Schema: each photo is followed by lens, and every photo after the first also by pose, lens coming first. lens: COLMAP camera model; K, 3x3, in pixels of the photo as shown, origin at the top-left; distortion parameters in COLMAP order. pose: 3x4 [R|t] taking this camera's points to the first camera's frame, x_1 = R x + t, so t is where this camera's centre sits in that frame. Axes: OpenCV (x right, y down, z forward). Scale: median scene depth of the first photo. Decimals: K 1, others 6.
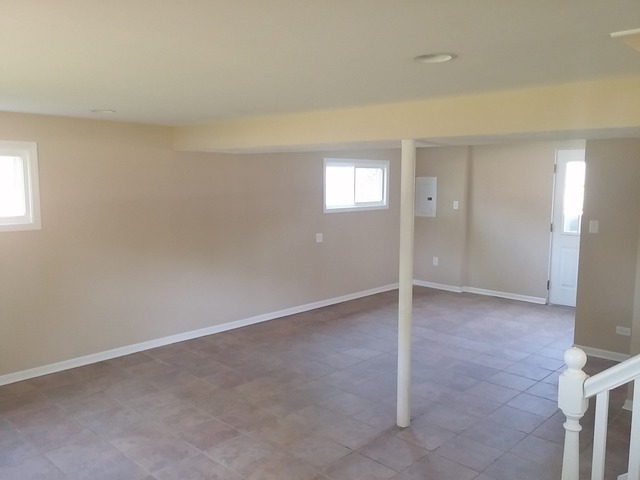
lens RADIAL K [[540.5, 0, 324.5], [0, 540.5, 240.0], [0, 0, 1]] dist [0.084017, -0.084866]
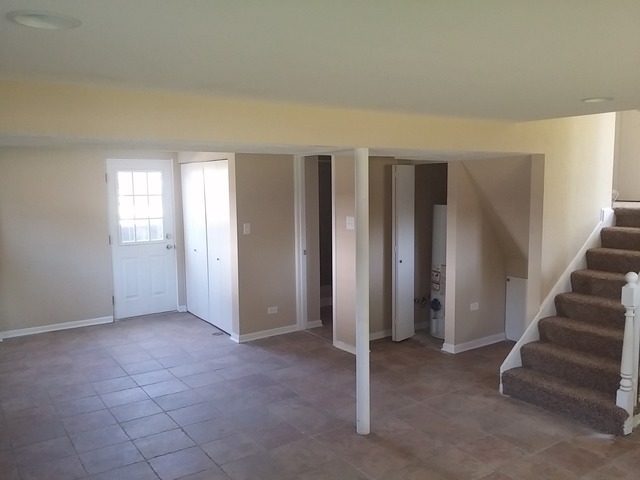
lens RADIAL K [[540.5, 0, 324.5], [0, 540.5, 240.0], [0, 0, 1]] dist [0.084017, -0.084866]
pose [[0.195627, -0.102686, 0.975287, -0.593236], [0.122138, 0.989311, 0.079664, -0.072111], [-0.973043, 0.103536, 0.206078, 0.604860]]
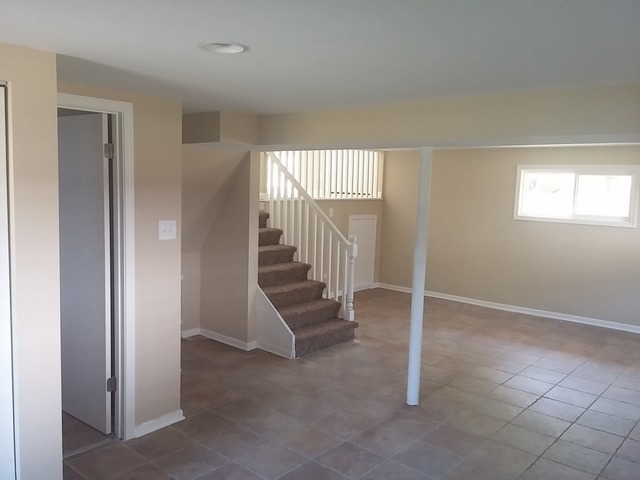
lens RADIAL K [[540.5, 0, 324.5], [0, 540.5, 240.0], [0, 0, 1]] dist [0.084017, -0.084866]
pose [[-0.997900, -0.025719, -0.059451, 0.289374], [-0.038217, 0.974798, 0.219790, -0.163156], [0.052300, 0.221600, -0.973734, 1.461502]]
